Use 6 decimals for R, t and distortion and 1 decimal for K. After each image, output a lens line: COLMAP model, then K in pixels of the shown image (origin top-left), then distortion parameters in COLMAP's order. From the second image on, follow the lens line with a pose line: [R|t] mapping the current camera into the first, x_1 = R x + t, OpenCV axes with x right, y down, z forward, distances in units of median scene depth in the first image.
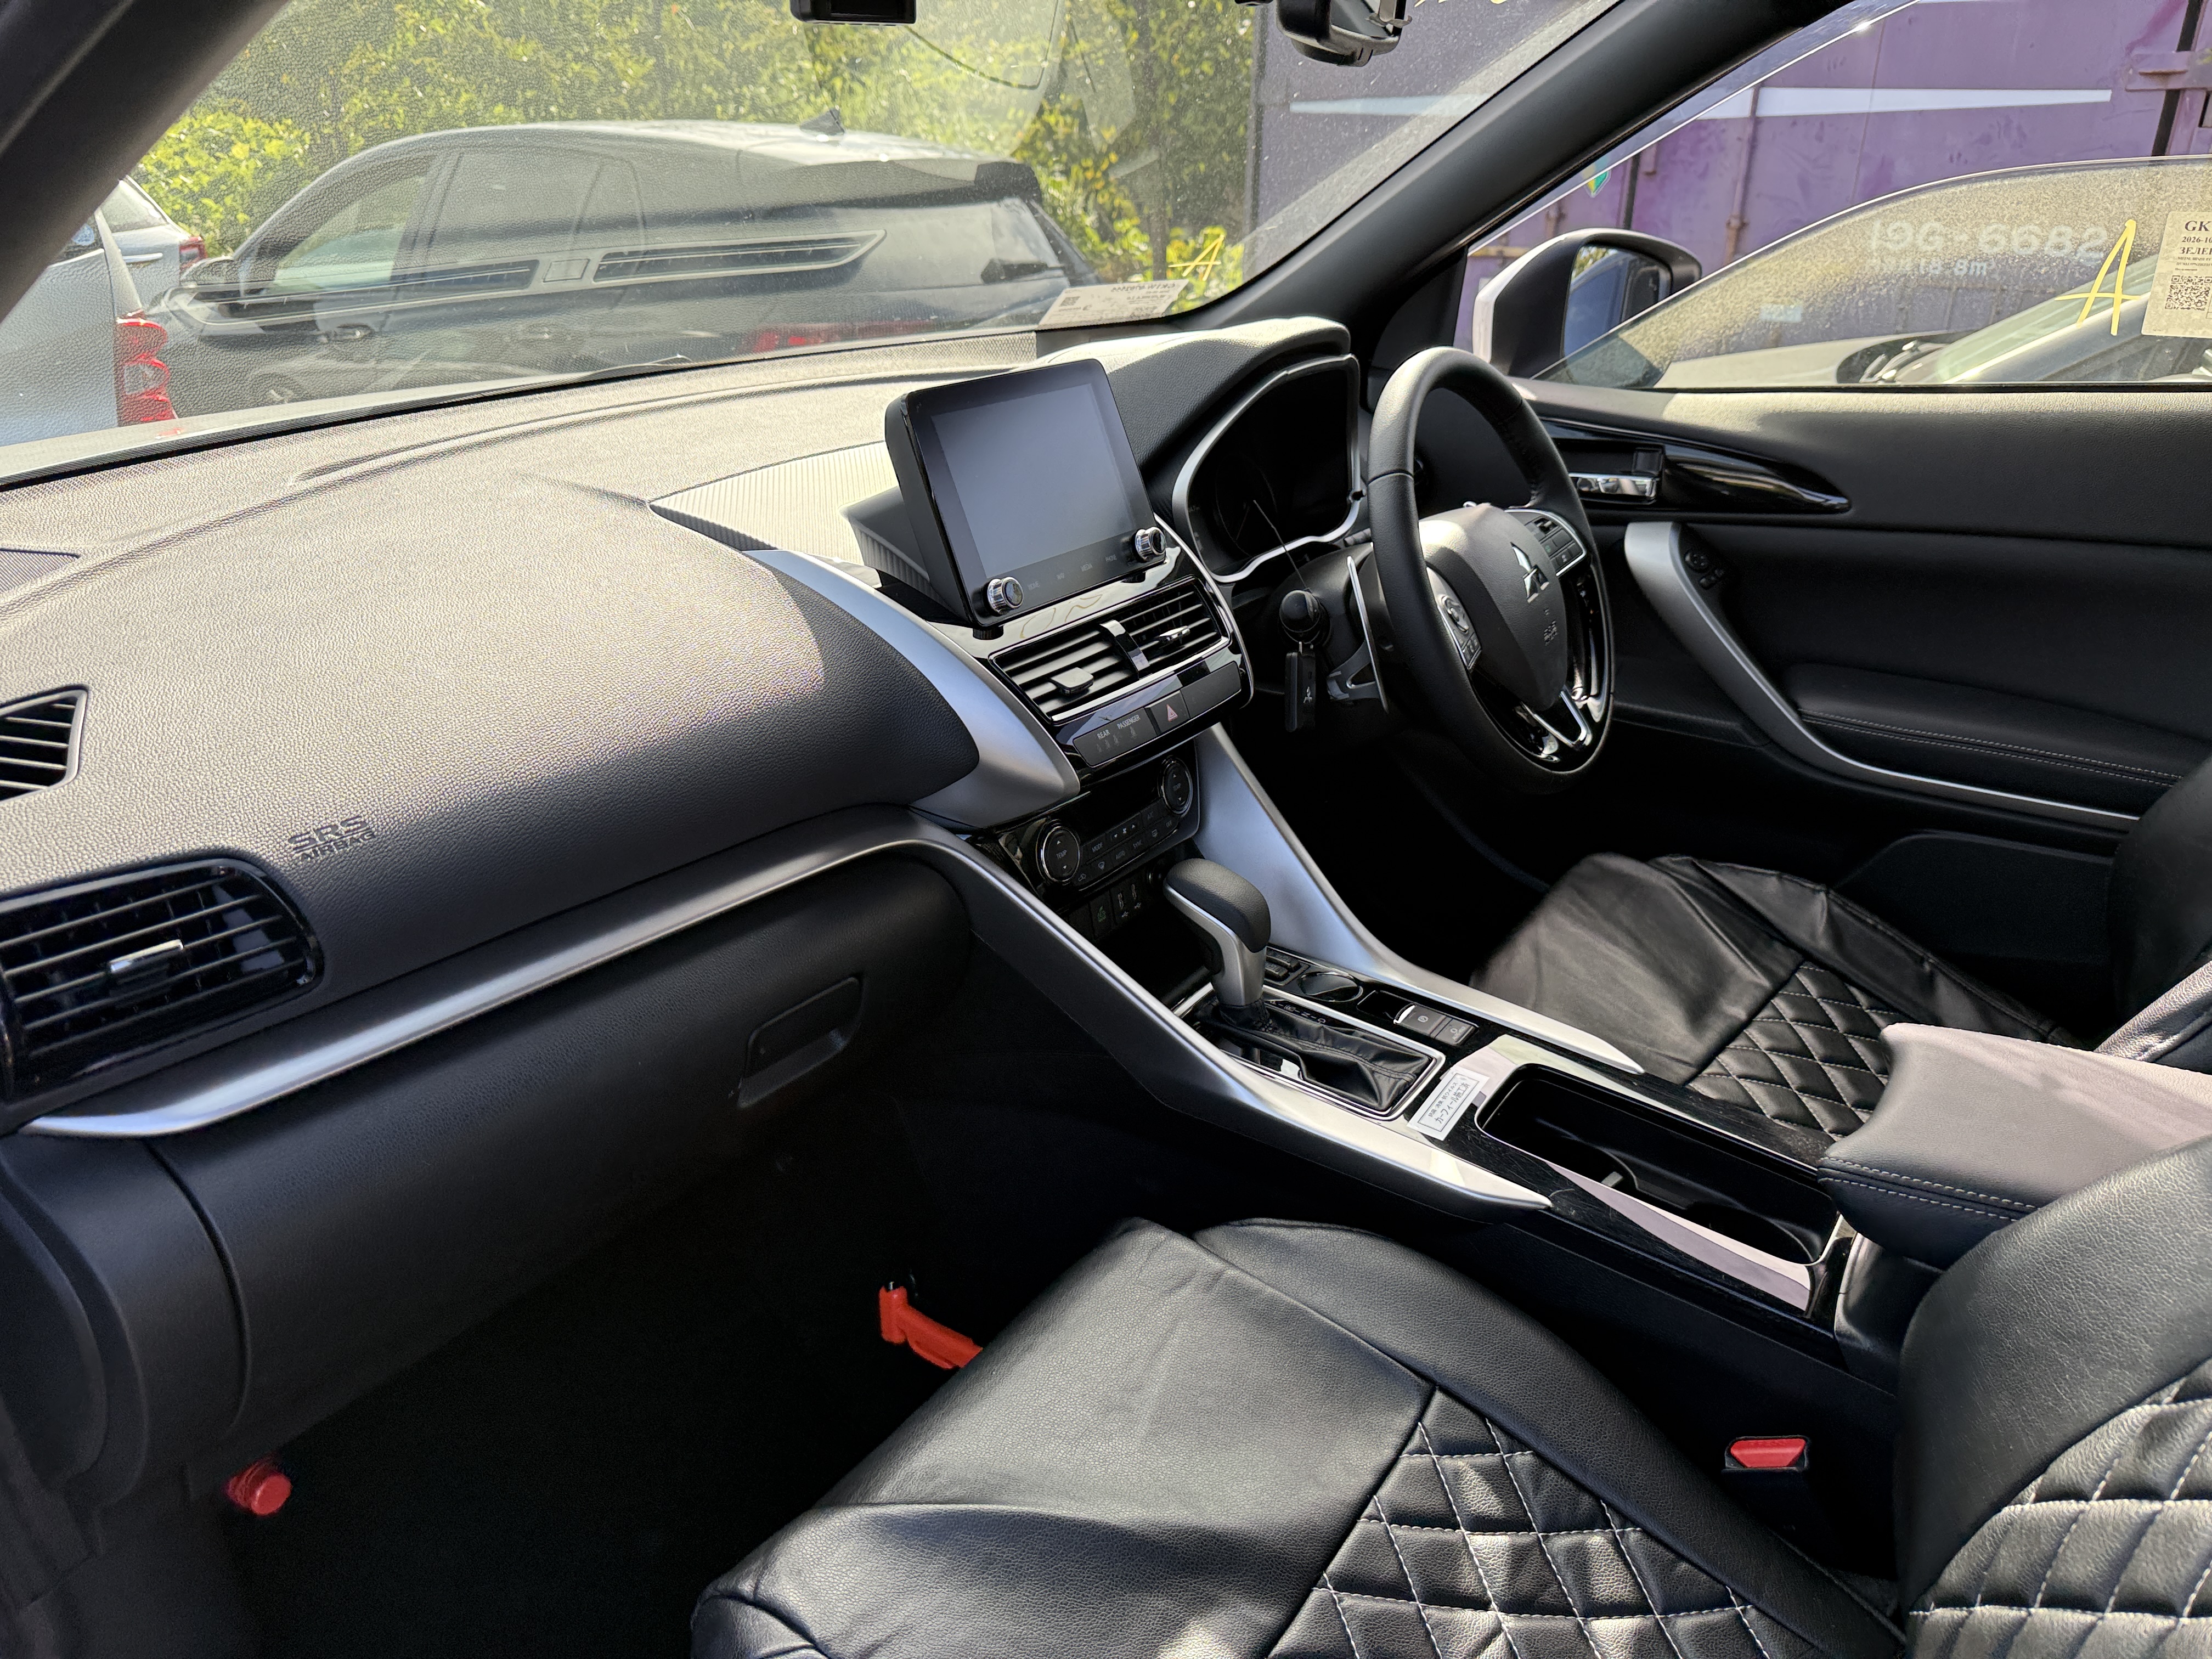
lens RADIAL K [[1567.0, 0, 1106.0], [0, 1567.0, 829.5], [0, 0, 1]] dist [-0.003927, -0.000524]
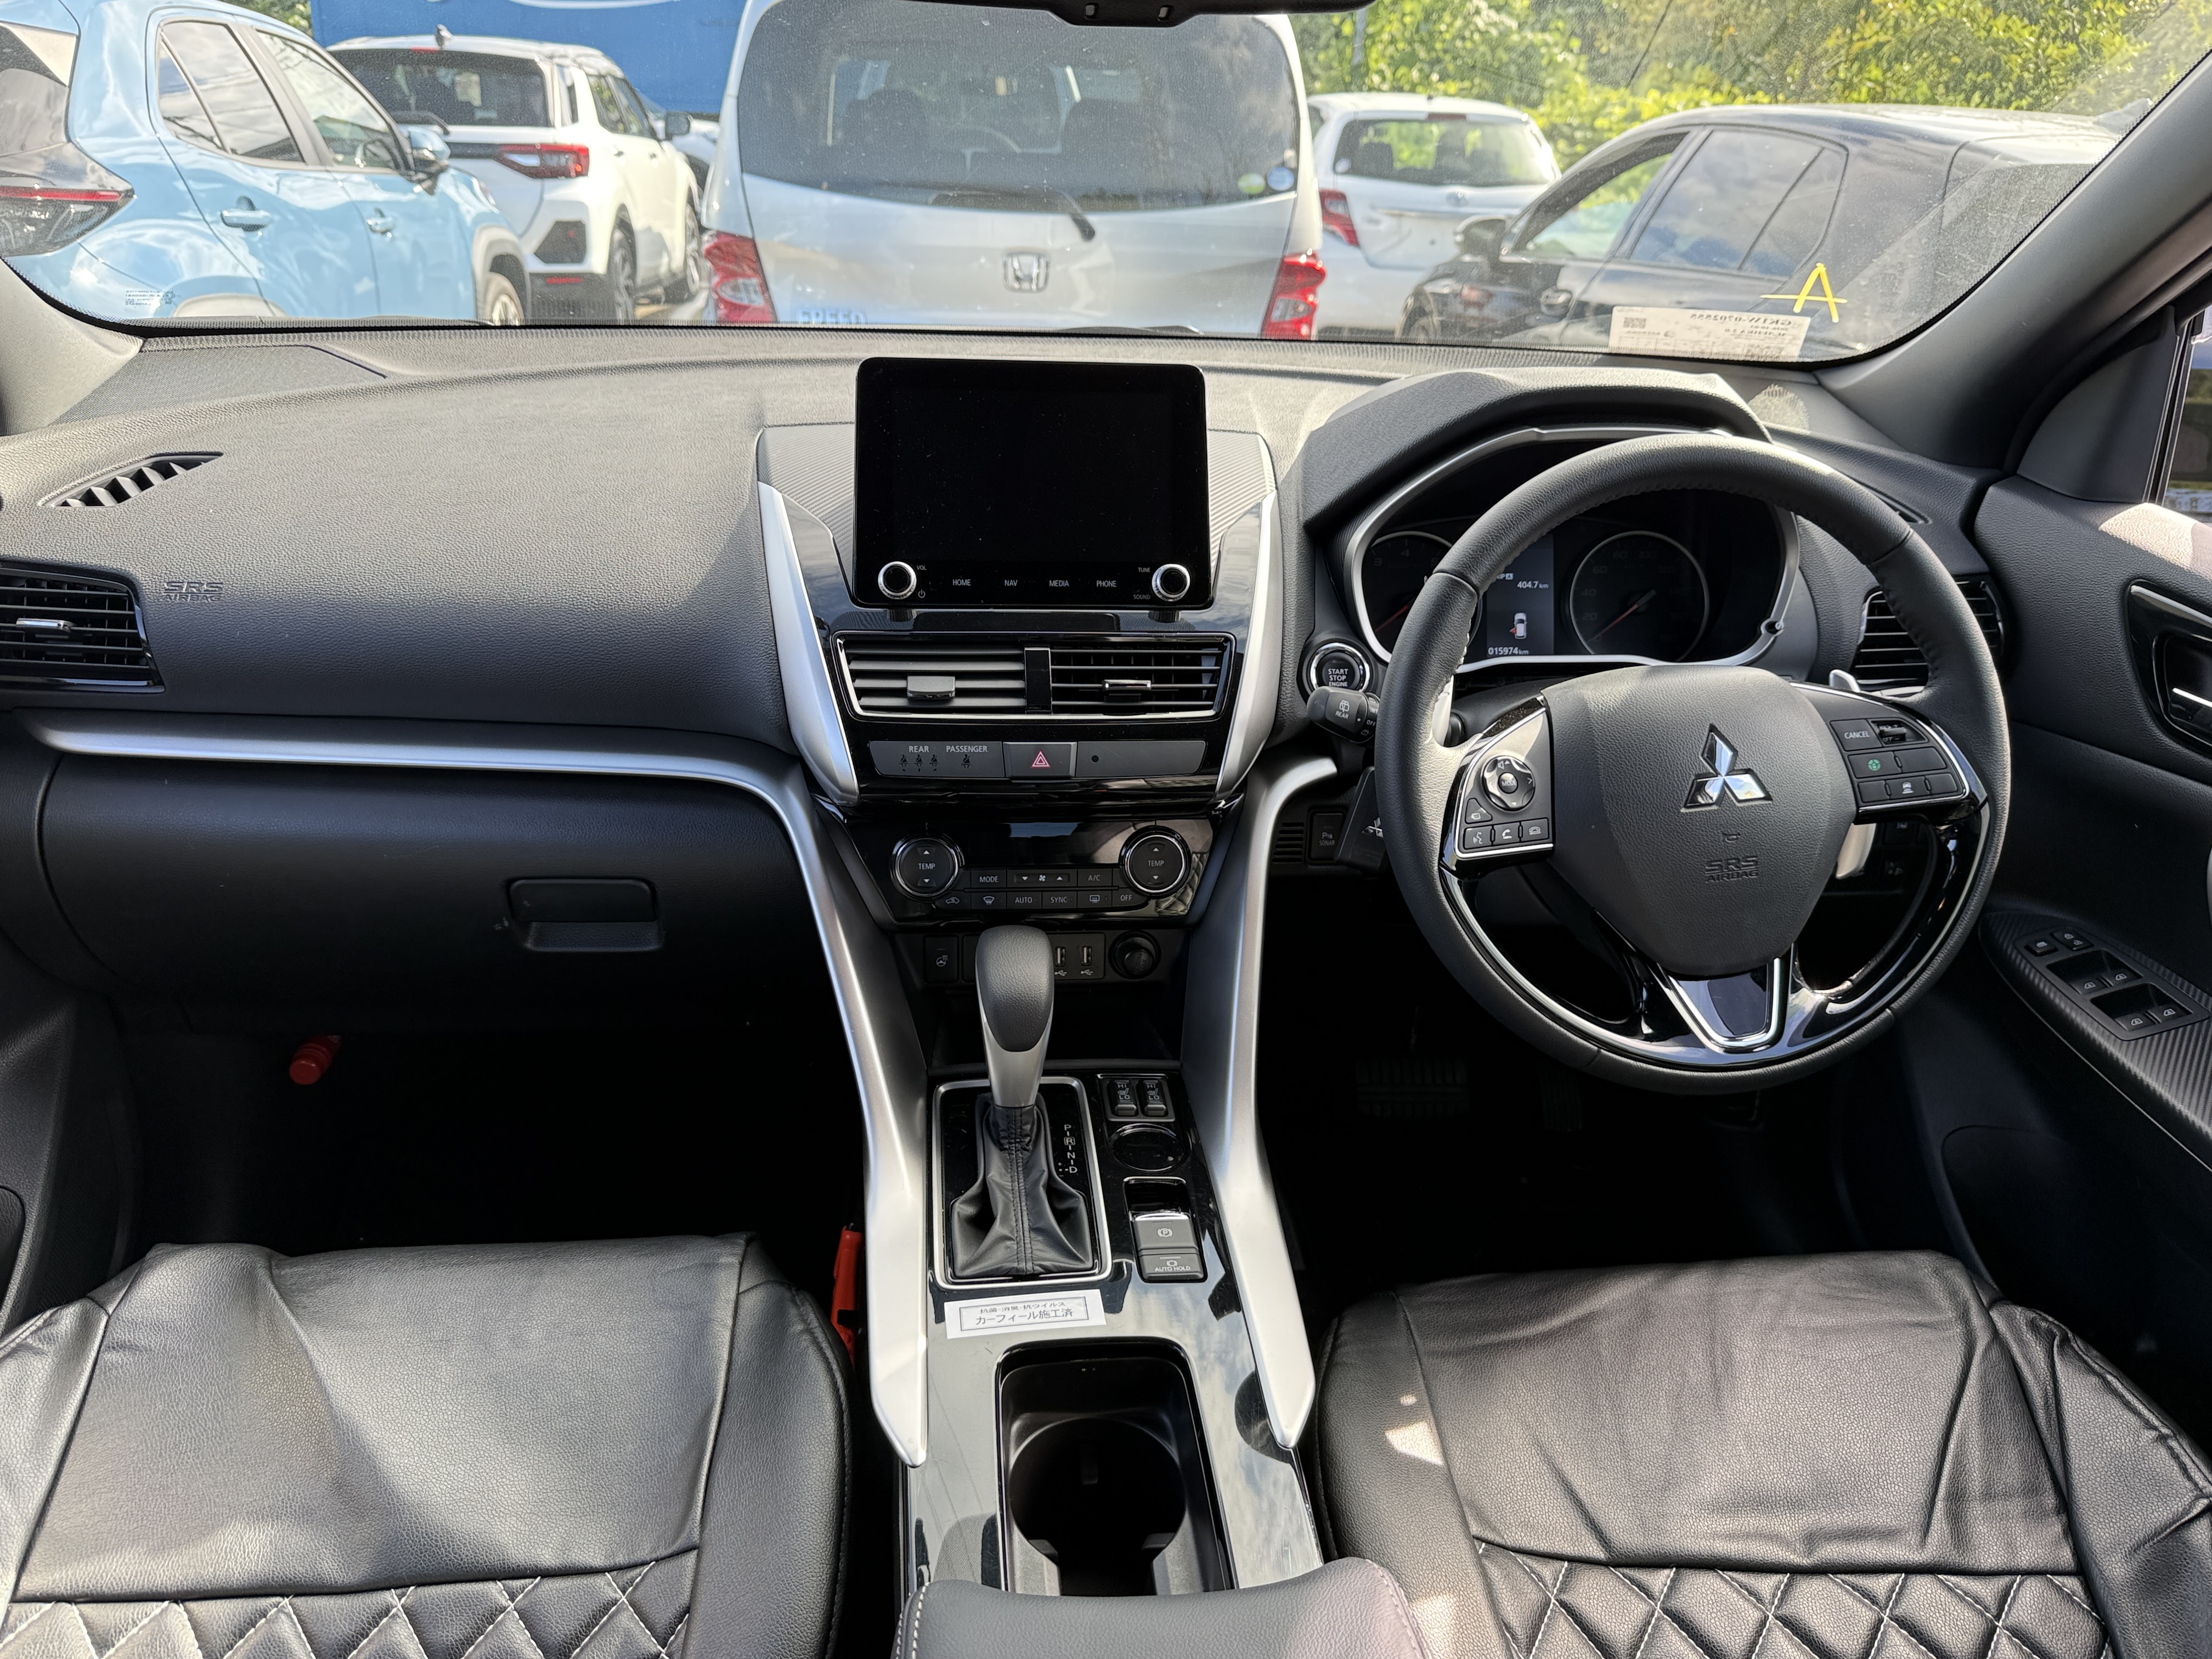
lens RADIAL K [[1567.0, 0, 1106.0], [0, 1567.0, 829.5], [0, 0, 1]] dist [-0.003927, -0.000524]
pose [[0.656742, 0.346684, -0.669702, 0.686369], [-0.339891, 0.928824, 0.147510, -0.186019], [0.673175, 0.130750, 0.727832, 0.400558]]
